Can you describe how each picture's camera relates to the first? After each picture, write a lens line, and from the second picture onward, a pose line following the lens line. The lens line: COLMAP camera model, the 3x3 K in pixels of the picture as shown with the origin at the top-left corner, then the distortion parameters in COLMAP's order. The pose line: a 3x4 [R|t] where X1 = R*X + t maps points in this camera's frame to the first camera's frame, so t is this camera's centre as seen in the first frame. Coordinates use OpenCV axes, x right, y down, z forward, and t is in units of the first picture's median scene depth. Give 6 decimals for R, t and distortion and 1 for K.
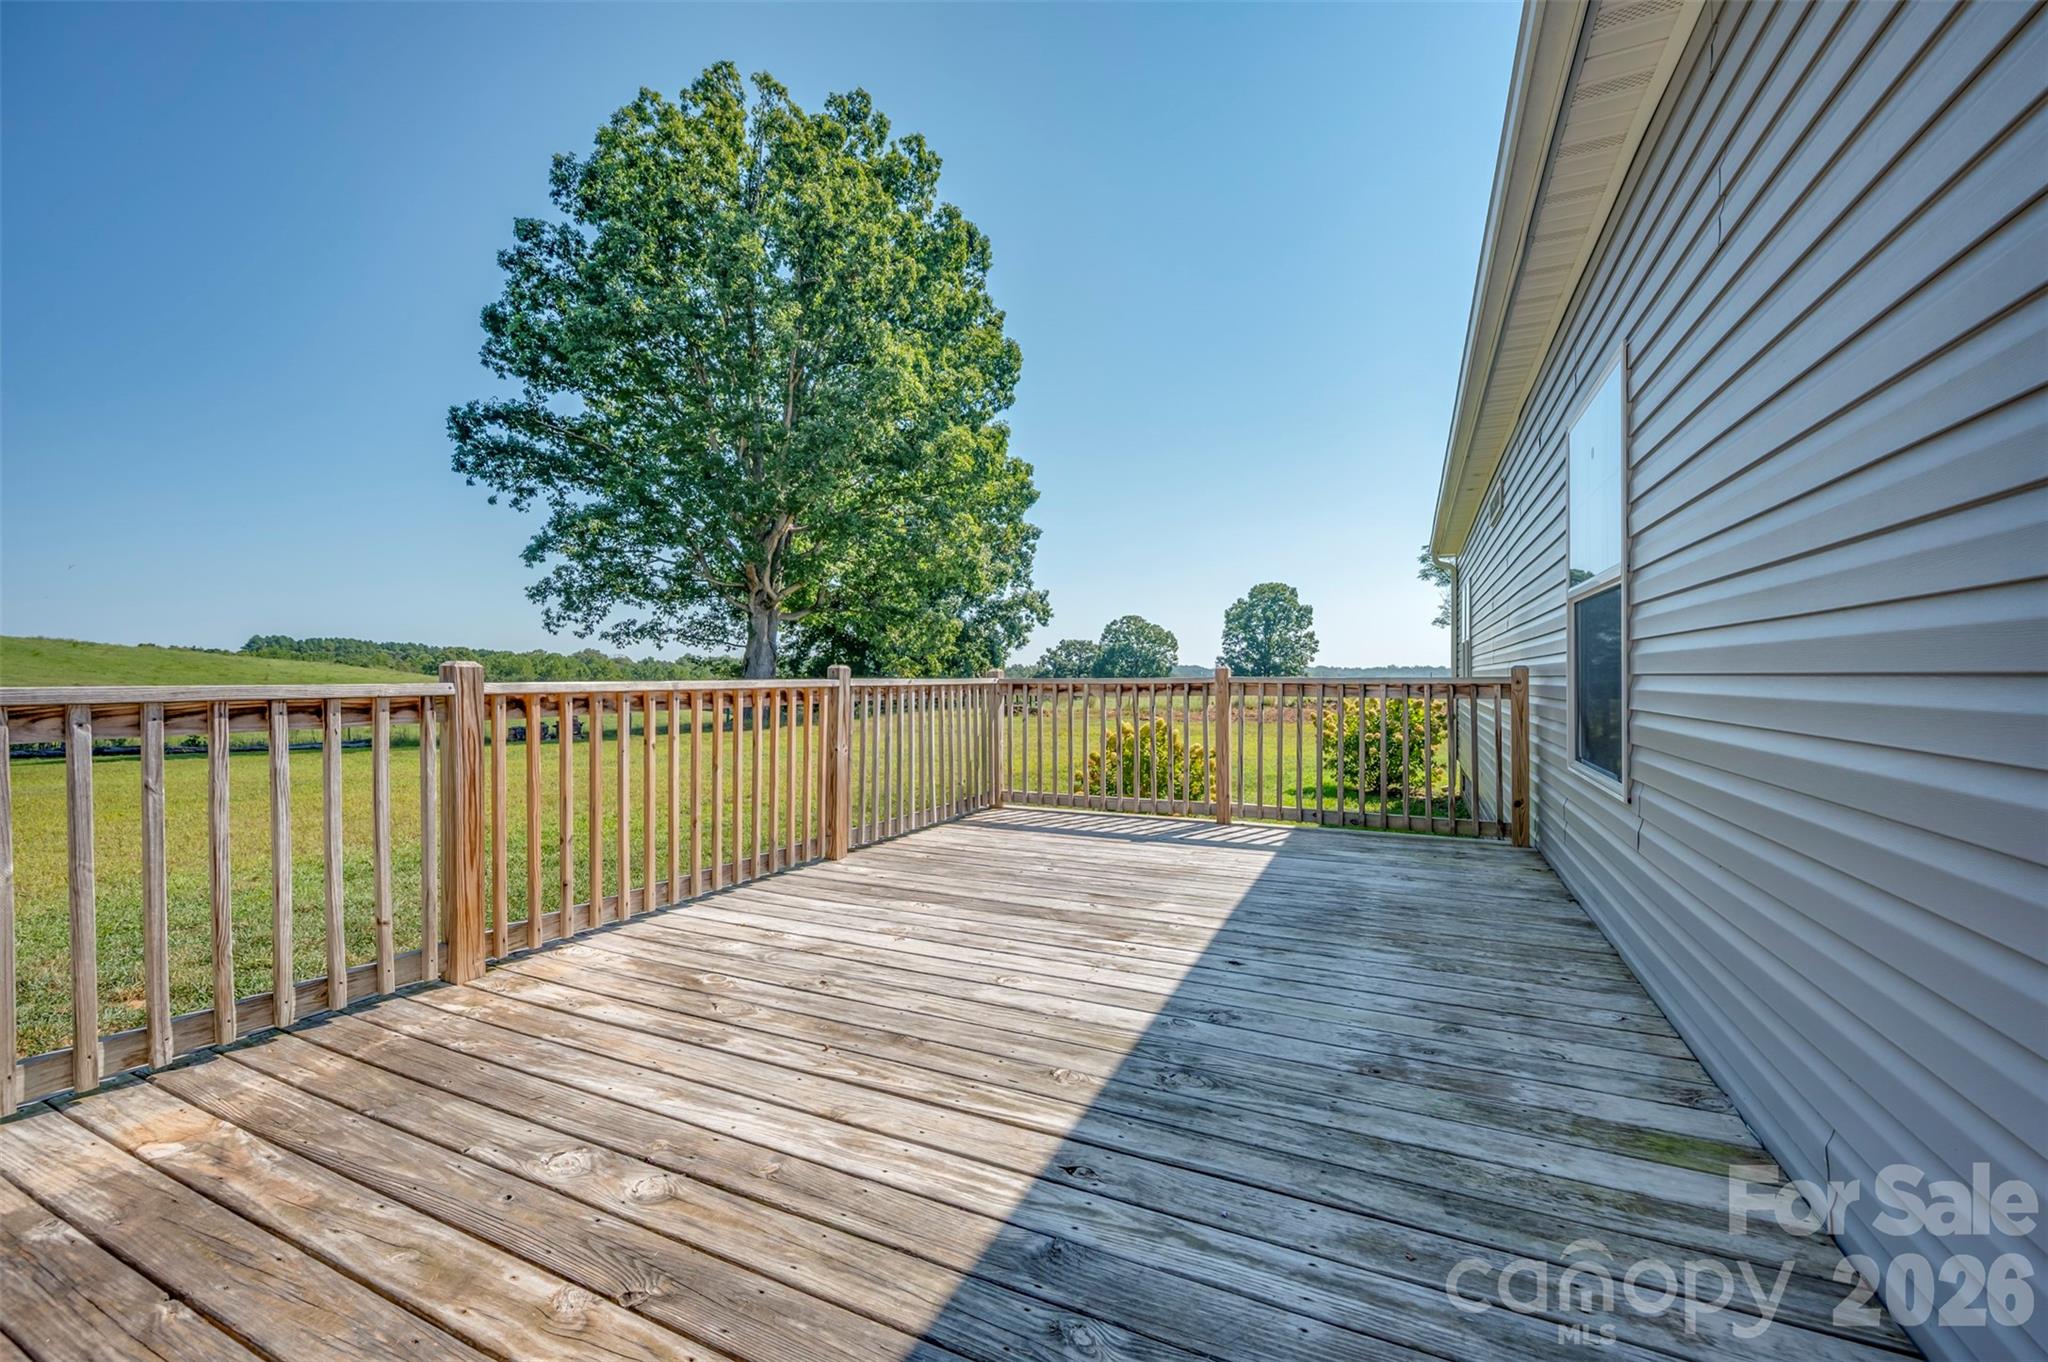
lens RADIAL K [[807.6, 0, 1028.8], [0, 807.6, 681.4], [0, 0, 1]] dist [-0.000818, -0.000202]
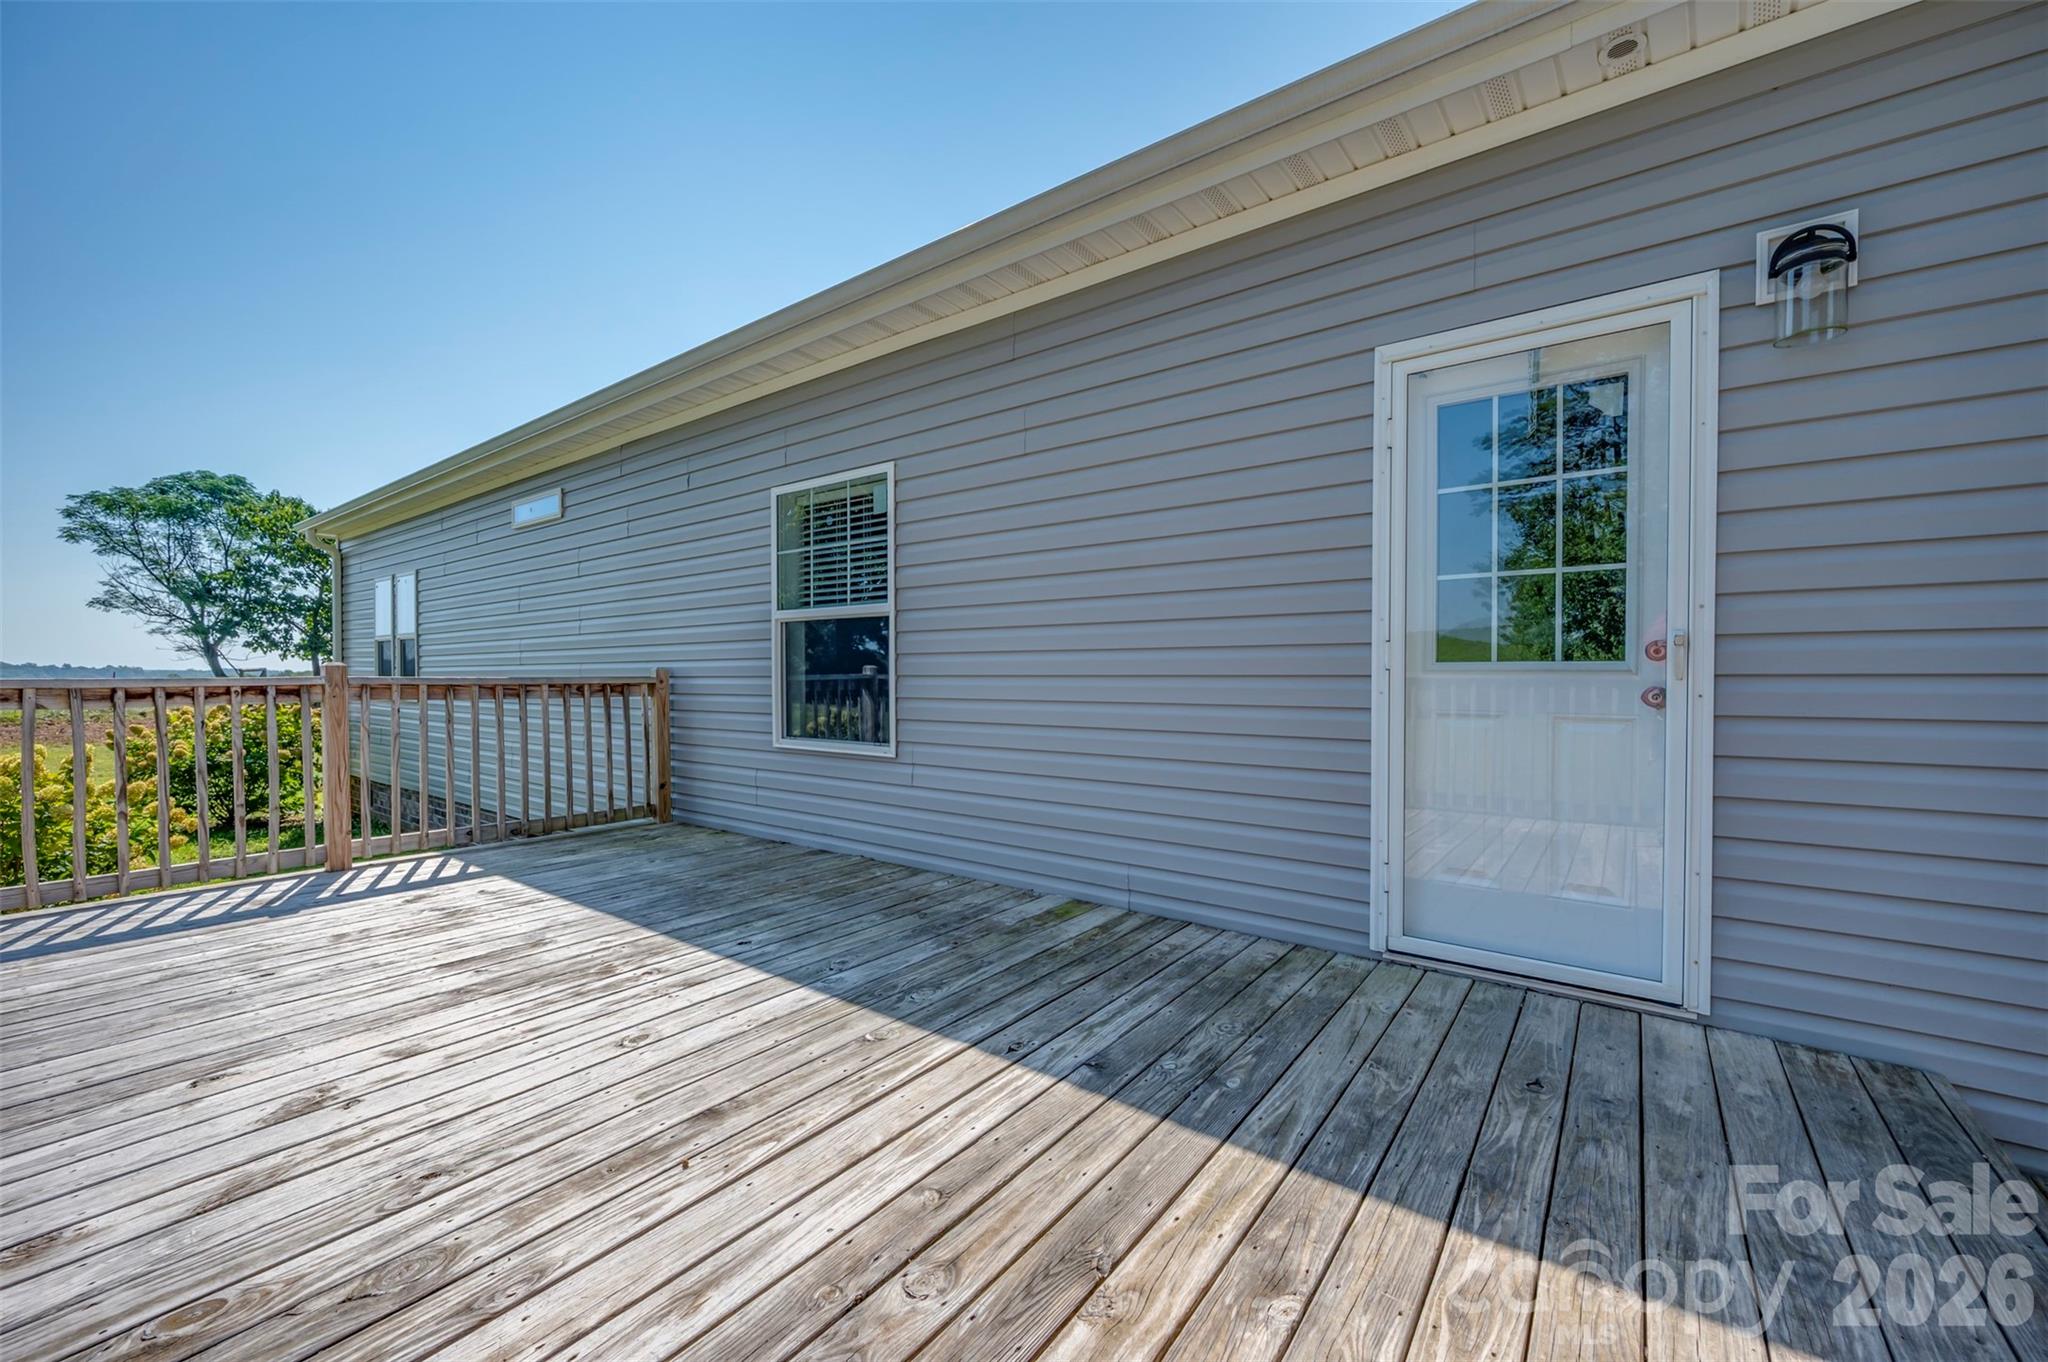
lens RADIAL K [[807.6, 0, 1028.3], [0, 807.6, 690.4], [0, 0, 1]] dist [-0.000818, -0.000202]
pose [[0.205566, -0.014753, 0.978532, -0.778072], [0.005570, 0.999888, 0.013905, 0.000105], [-0.978627, 0.002592, 0.205625, 0.446370]]
